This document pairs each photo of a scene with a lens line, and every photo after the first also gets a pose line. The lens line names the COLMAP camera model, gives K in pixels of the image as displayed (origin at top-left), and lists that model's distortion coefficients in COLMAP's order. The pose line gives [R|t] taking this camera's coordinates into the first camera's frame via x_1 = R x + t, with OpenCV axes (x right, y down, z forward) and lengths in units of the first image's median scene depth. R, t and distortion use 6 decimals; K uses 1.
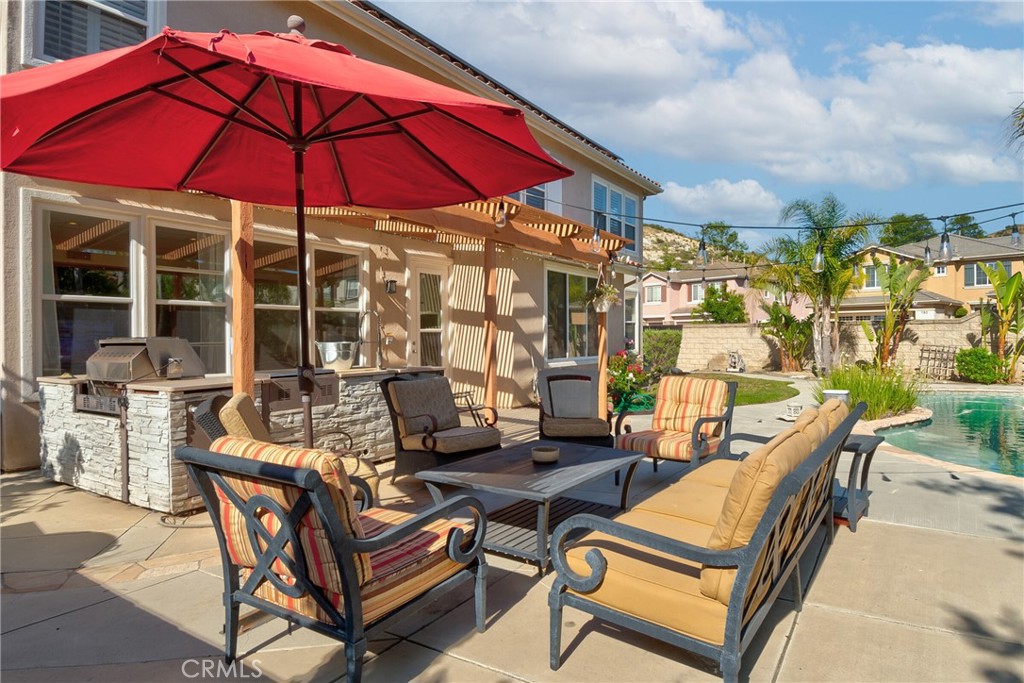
lens RADIAL K [[553.8, 0, 512.0], [0, 553.8, 341.5], [0, 0, 1]] dist [0.000953, -0.000623]
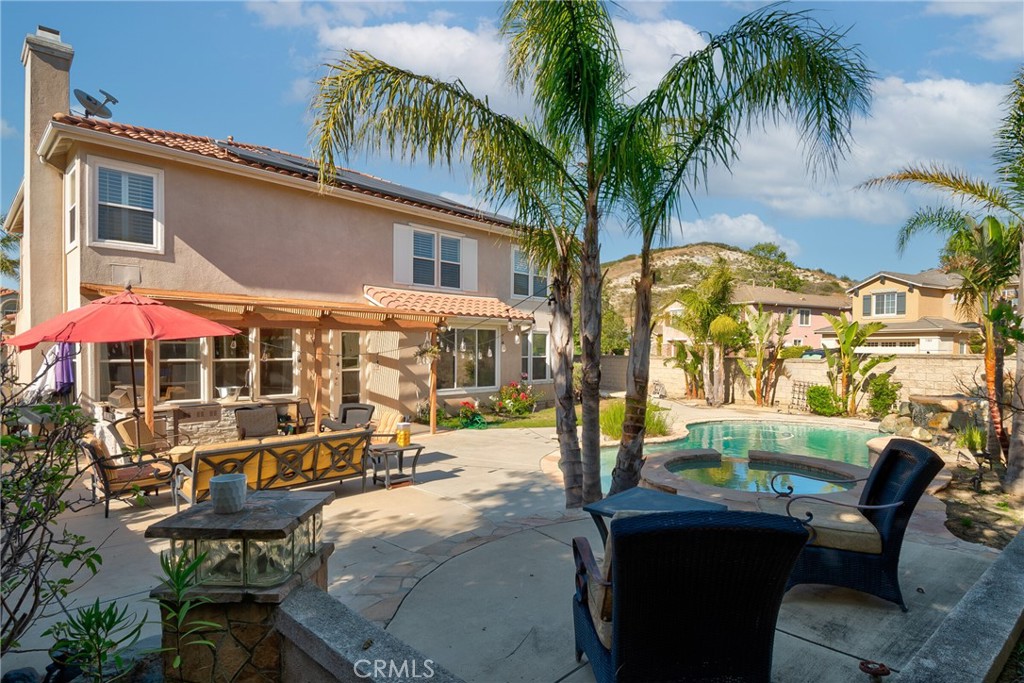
lens RADIAL K [[541.5, 0, 513.4], [0, 541.5, 358.6], [0, 0, 1]] dist [0.001201, -0.000107]
pose [[0.986676, 0.013175, -0.162165, 0.516762], [-0.011554, 0.999873, 0.010937, -0.070756], [0.162289, -0.008918, 0.986703, -0.371337]]
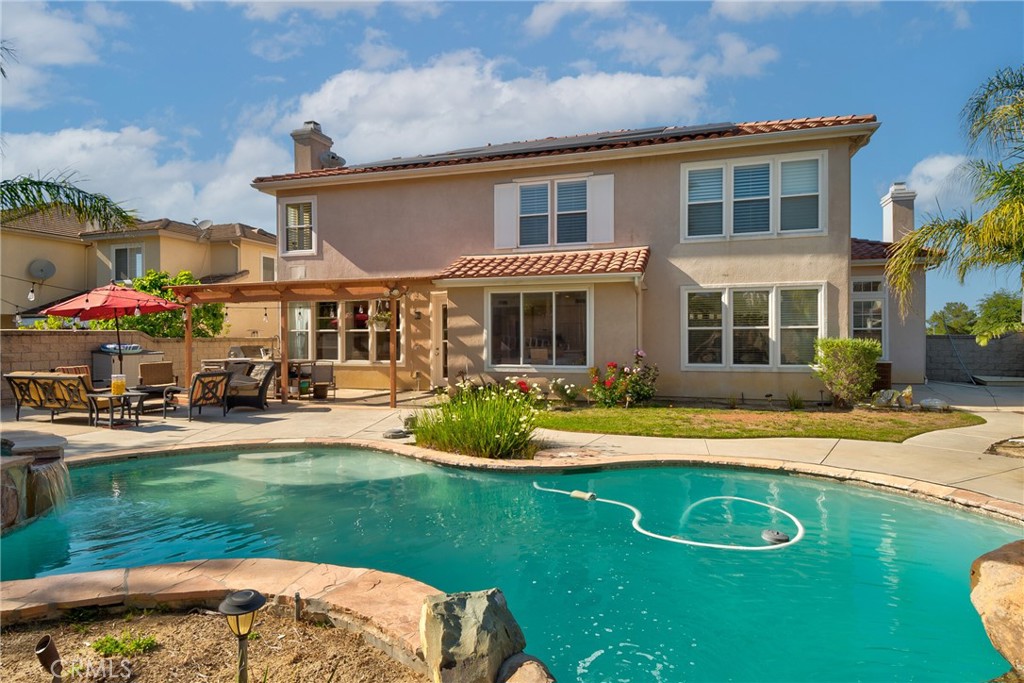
lens RADIAL K [[553.8, 0, 512.0], [0, 553.8, 341.5], [0, 0, 1]] dist [0.000953, -0.000623]
pose [[0.304683, 0.025915, -0.952101, 1.325341], [-0.002259, 0.999647, 0.026487, -0.059000], [0.952451, -0.005919, 0.304634, 0.662831]]
